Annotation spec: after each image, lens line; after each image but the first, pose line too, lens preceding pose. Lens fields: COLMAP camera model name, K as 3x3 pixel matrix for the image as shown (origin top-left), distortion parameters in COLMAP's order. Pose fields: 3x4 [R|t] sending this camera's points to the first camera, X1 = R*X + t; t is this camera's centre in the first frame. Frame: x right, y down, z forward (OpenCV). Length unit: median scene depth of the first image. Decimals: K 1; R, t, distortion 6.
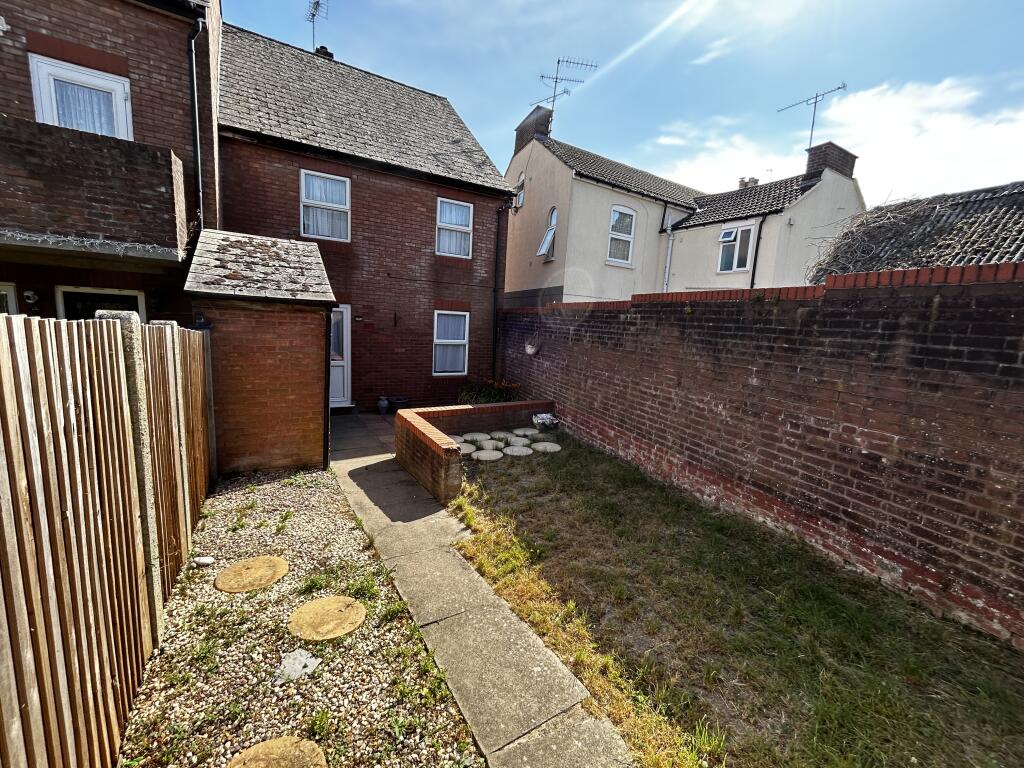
lens RADIAL K [[416.5, 0, 511.6], [0, 416.5, 383.5], [0, 0, 1]] dist [0.000569, 0.000308]
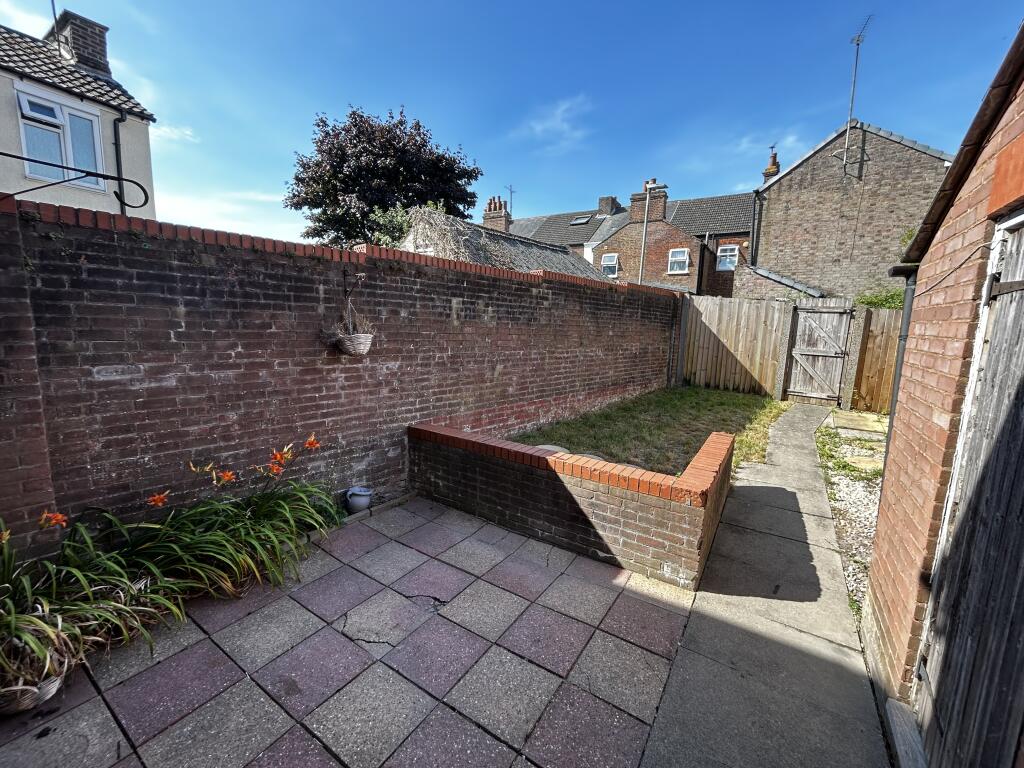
lens RADIAL K [[416.5, 0, 514.0], [0, 416.5, 382.8], [0, 0, 1]] dist [0.000569, 0.000308]
pose [[-0.447138, -0.194791, 0.872997, -0.539679], [0.078078, 0.963774, 0.255036, -0.178943], [-0.891051, 0.182198, -0.415731, 1.302475]]
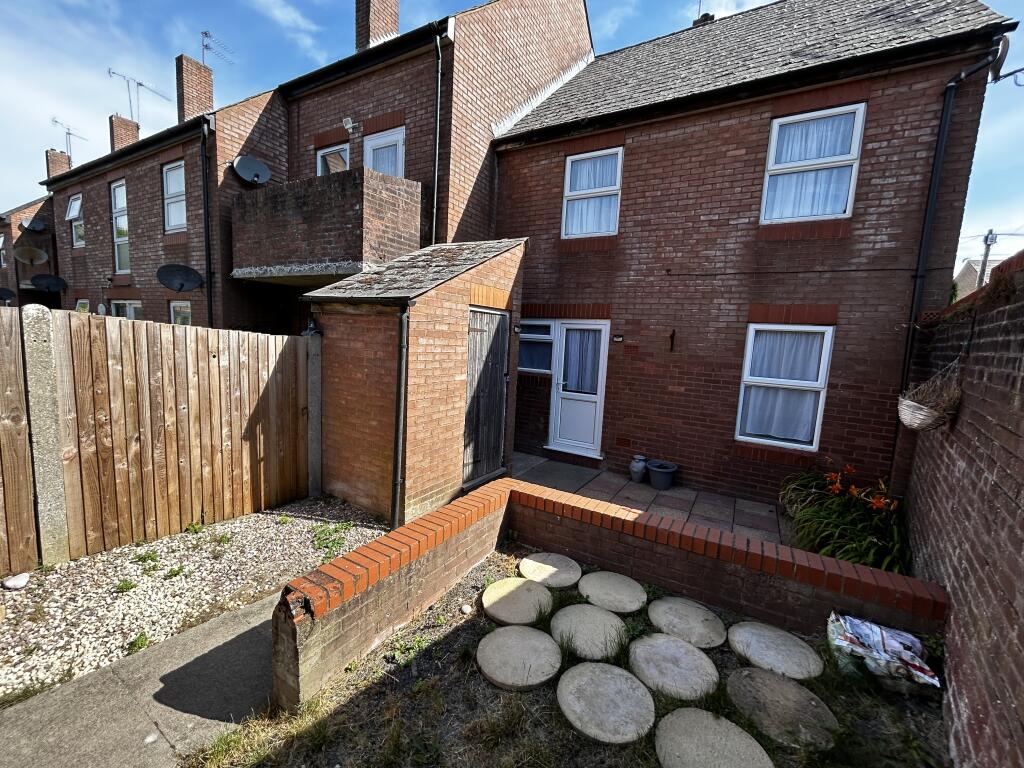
lens RADIAL K [[416.5, 0, 513.2], [0, 416.5, 382.3], [0, 0, 1]] dist [0.000569, 0.000308]
pose [[0.480587, 0.071724, -0.874009, 0.226869], [-0.159482, 0.987178, -0.006683, -0.064909], [0.862323, 0.142601, 0.485864, 0.675628]]
